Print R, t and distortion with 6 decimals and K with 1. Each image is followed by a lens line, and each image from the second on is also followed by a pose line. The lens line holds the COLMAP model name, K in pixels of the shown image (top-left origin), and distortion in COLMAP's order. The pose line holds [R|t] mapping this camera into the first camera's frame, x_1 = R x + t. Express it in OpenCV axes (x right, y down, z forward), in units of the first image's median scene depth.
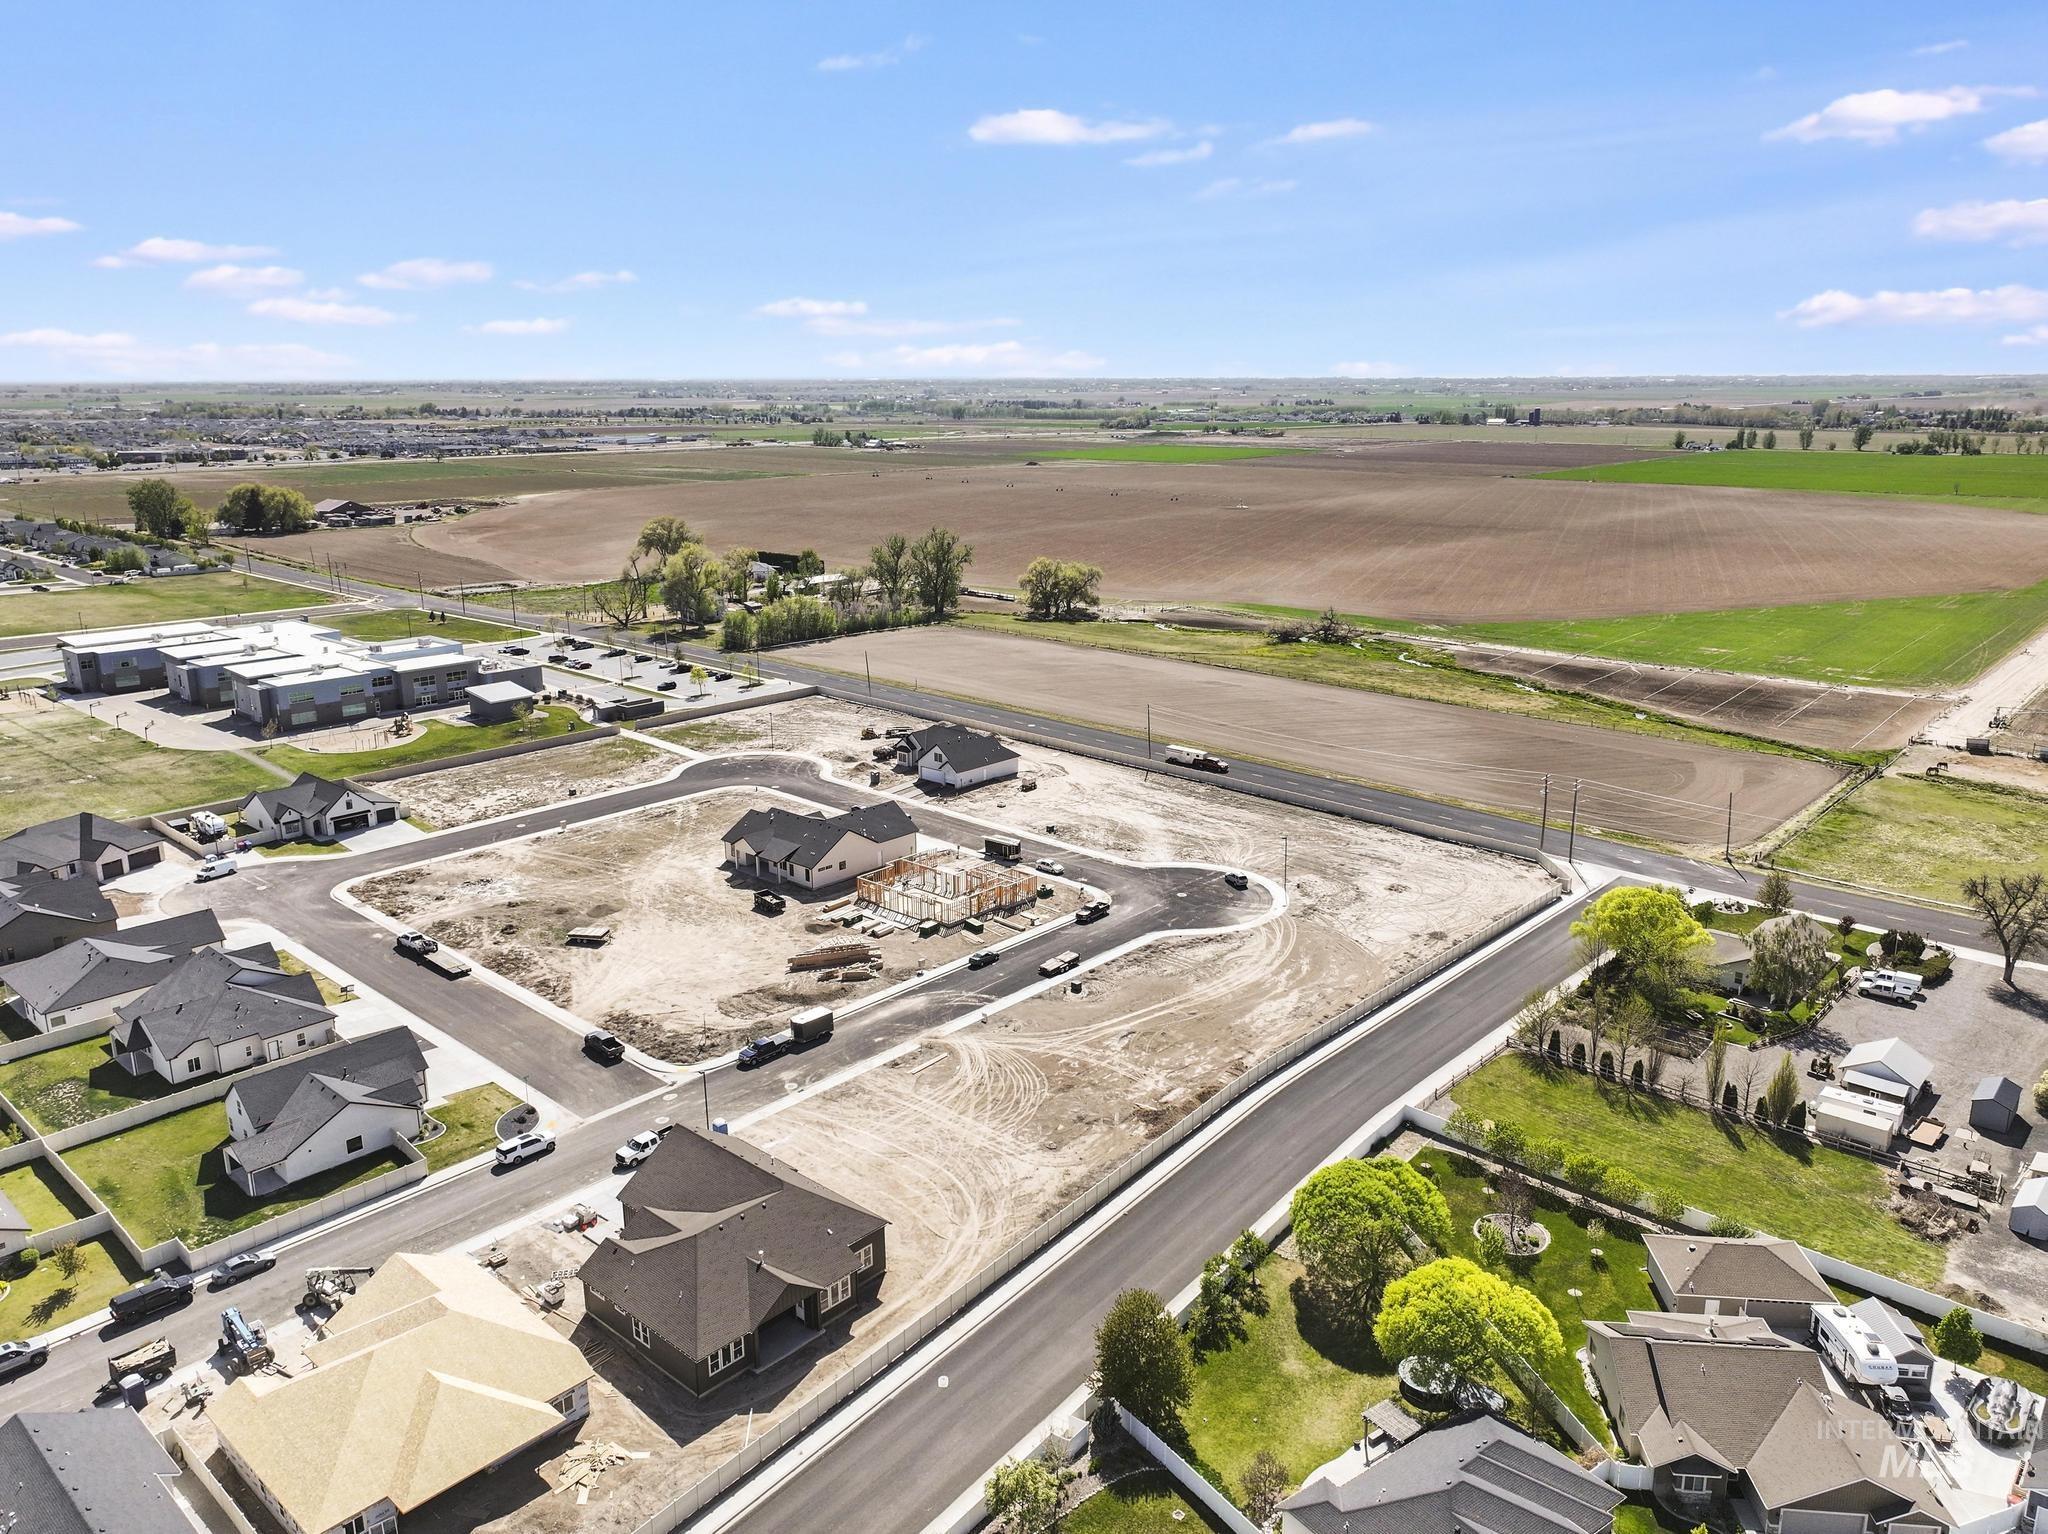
lens RADIAL K [[1449.0, 0, 1024.1], [0, 1449.0, 795.7], [0, 0, 1]] dist [0.018376, -0.004180]
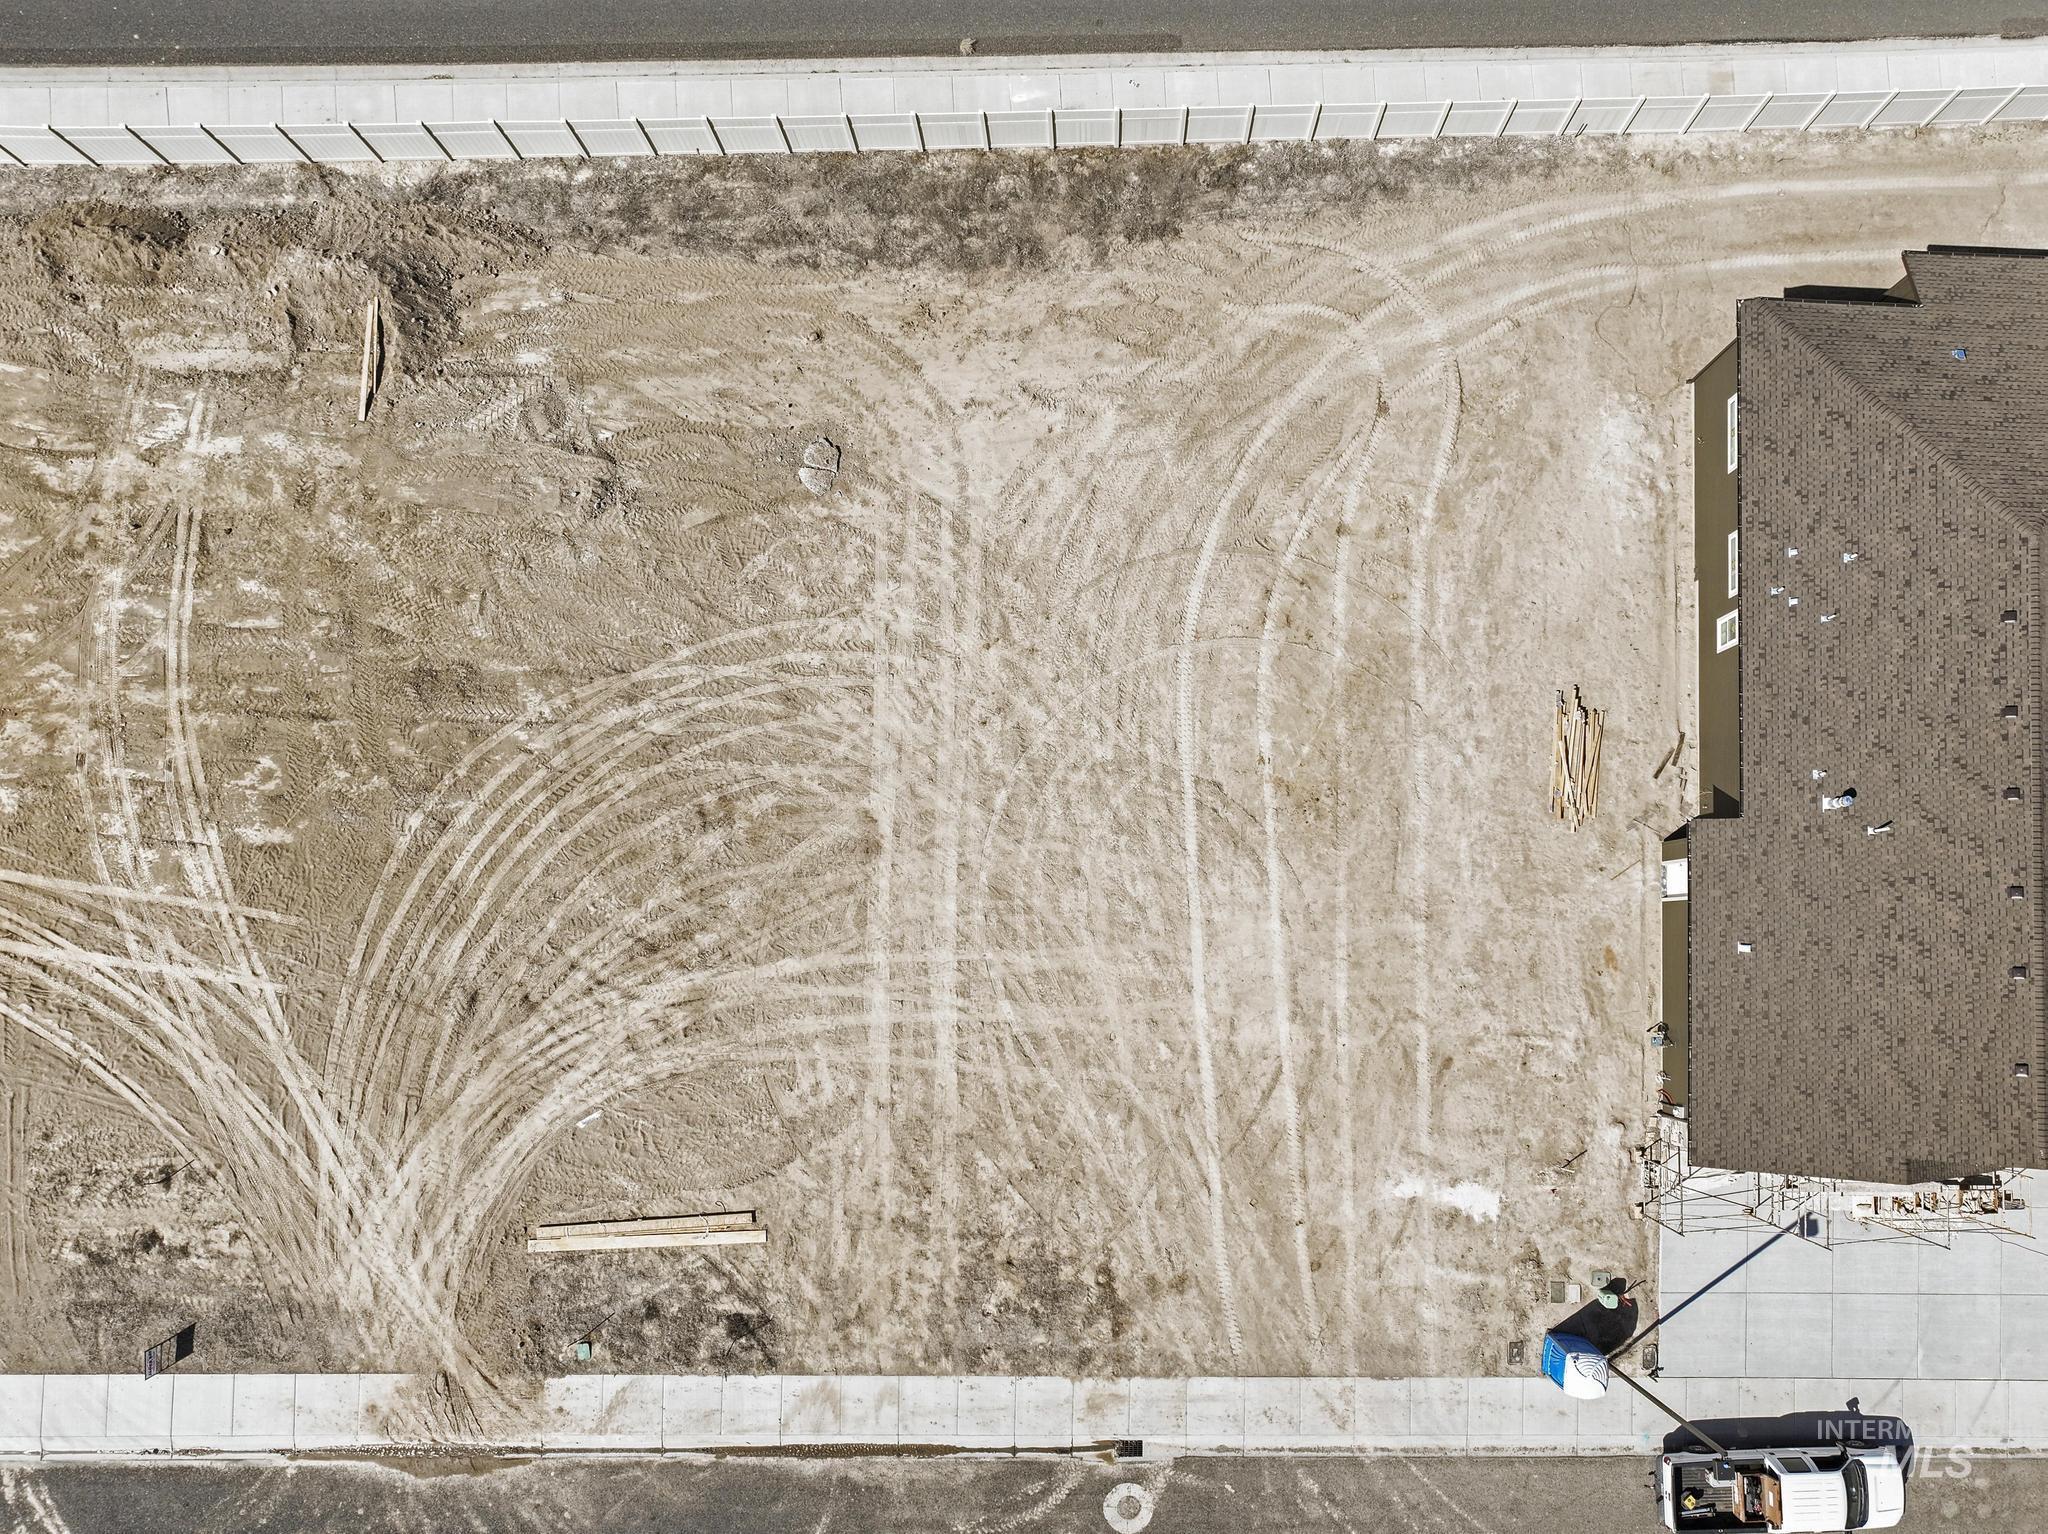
lens RADIAL K [[1424.8, 0, 1087.8], [0, 1424.8, 981.9], [0, 0, 1]] dist [0.007165, 0.002813]
pose [[-0.659314, -0.751859, -0.003527, -0.067265], [0.143990, -0.130868, 0.980888, -0.029516], [-0.737951, 0.646205, 0.194543, 0.711588]]
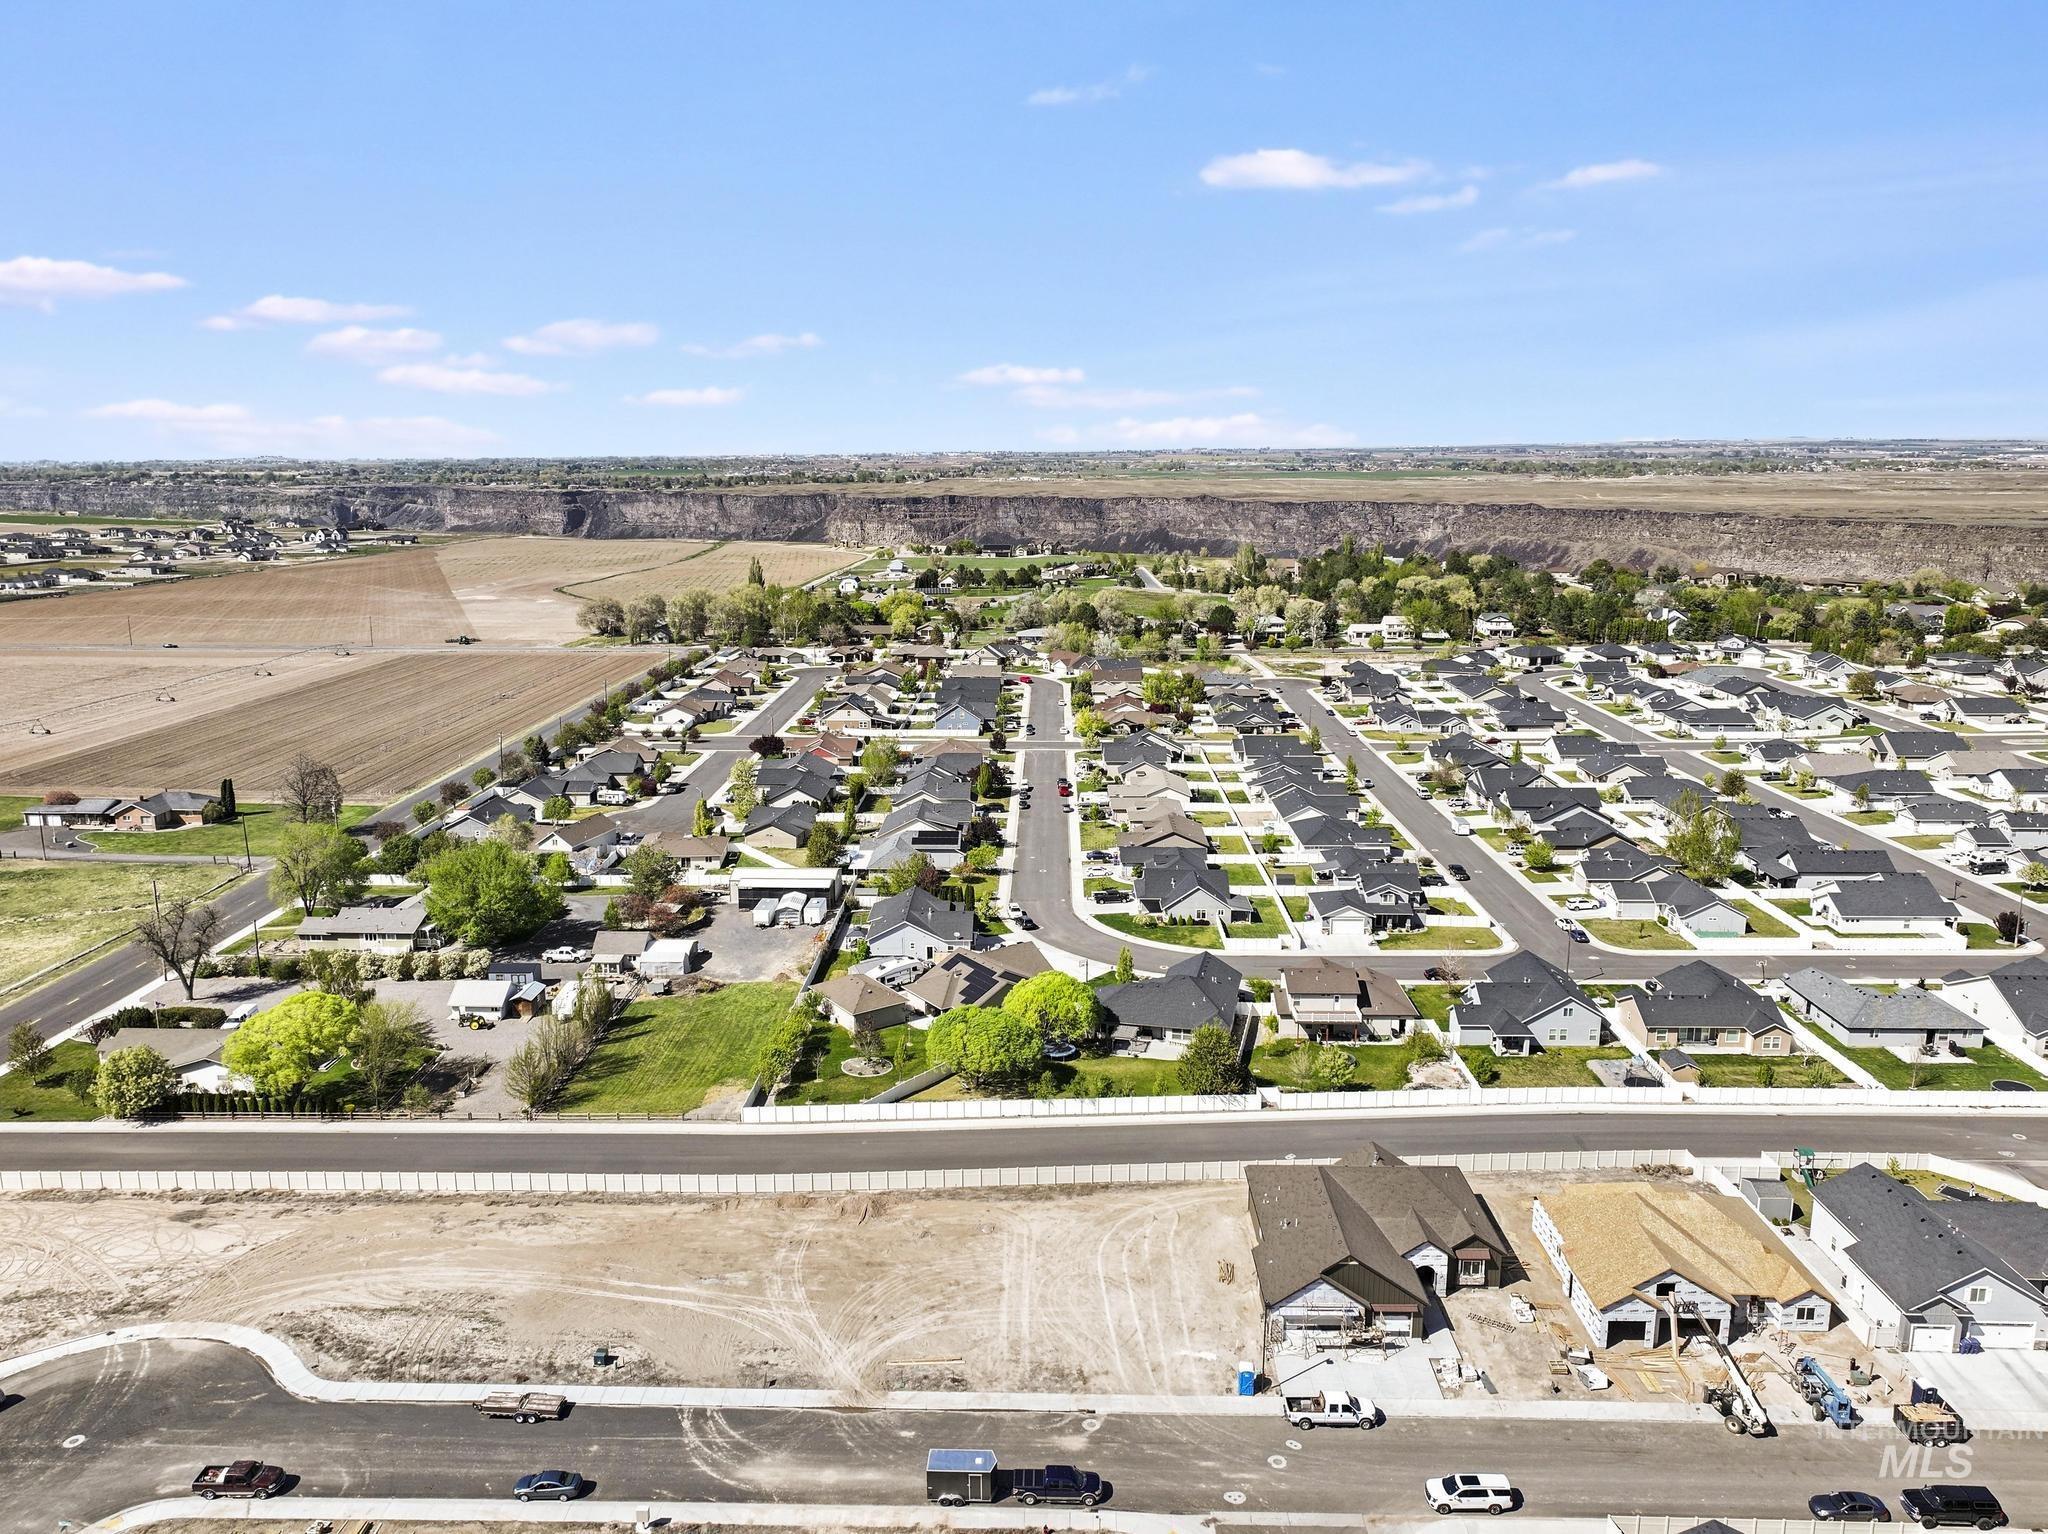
lens RADIAL K [[1460.4, 0, 1029.5], [0, 1460.4, 758.6], [0, 0, 1]] dist [0.004268, 0.006924]
pose [[-0.659267, -0.142386, 0.738304, -0.493738], [0.207542, 0.909303, 0.360687, -0.285579], [-0.722699, 0.391018, -0.569922, 1.034073]]
